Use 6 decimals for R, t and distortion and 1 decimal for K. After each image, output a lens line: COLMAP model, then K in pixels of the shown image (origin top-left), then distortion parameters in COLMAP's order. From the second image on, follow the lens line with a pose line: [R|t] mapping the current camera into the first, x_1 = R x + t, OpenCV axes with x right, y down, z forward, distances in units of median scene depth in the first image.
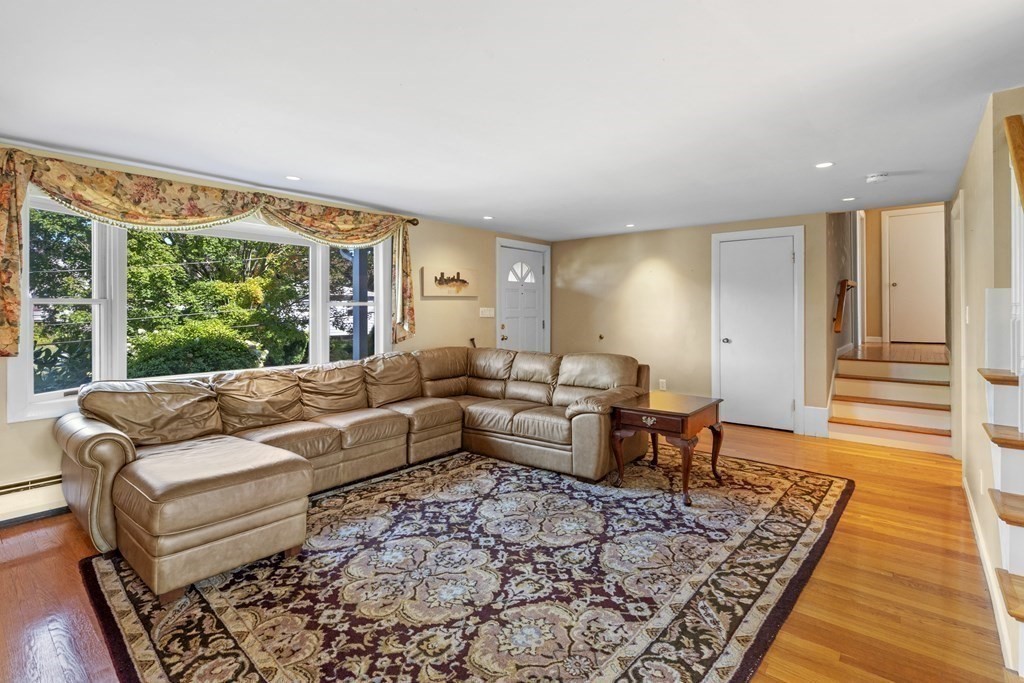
lens RADIAL K [[470.0, 0, 528.3], [0, 470.0, 311.5], [0, 0, 1]] dist [-0.004308, -0.000355]
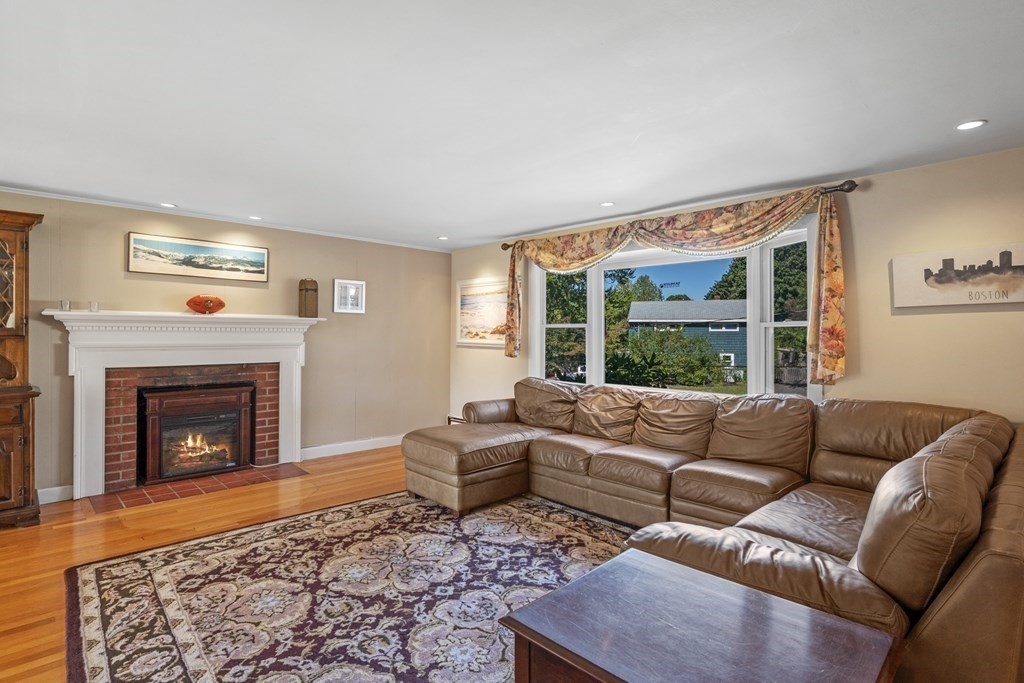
lens RADIAL K [[509.2, 0, 513.8], [0, 509.2, 335.5], [0, 0, 1]] dist [-0.002666, -0.000146]
pose [[-0.096443, 0.008838, -0.995299, 0.885182], [-0.003664, 0.999951, 0.009234, -0.006904], [0.995332, 0.004537, -0.096406, 1.257778]]
